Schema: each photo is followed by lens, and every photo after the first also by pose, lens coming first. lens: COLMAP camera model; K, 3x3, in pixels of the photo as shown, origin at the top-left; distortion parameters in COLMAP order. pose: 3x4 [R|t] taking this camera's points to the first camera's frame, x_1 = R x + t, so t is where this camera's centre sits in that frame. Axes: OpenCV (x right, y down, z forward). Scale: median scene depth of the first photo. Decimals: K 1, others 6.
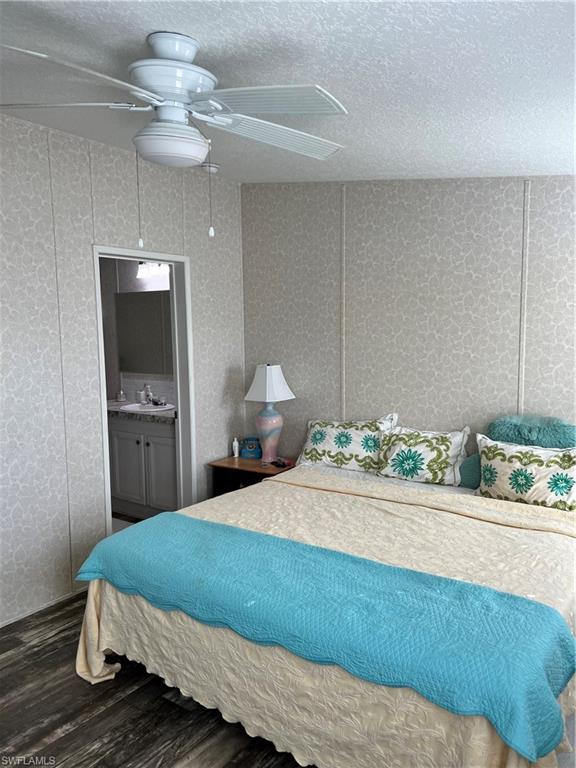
lens RADIAL K [[584.9, 0, 288.0], [0, 584.9, 384.0], [0, 0, 1]] dist [0.090720, -0.139953]
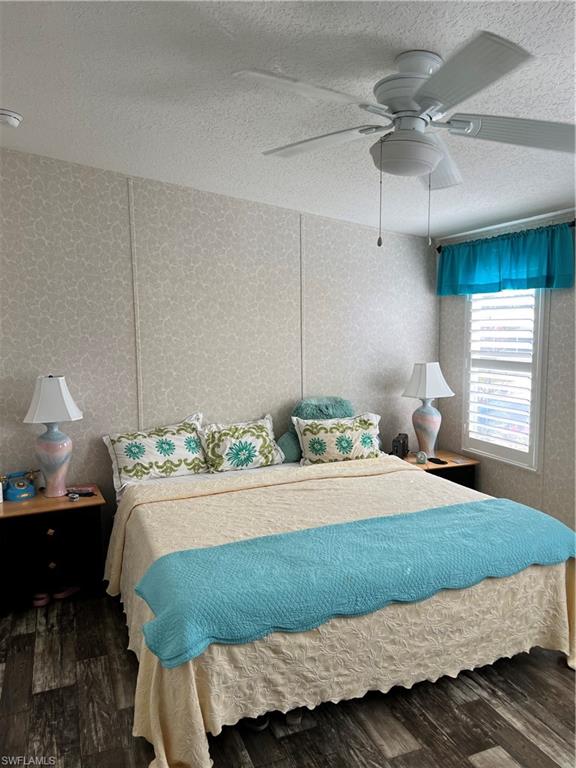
lens RADIAL K [[584.9, 0, 288.0], [0, 584.9, 384.0], [0, 0, 1]] dist [0.090720, -0.139953]
pose [[0.519817, -0.081837, 0.850348, -0.683628], [0.091417, 0.995014, 0.039877, -0.031237], [-0.849372, 0.057008, 0.524707, 0.356544]]
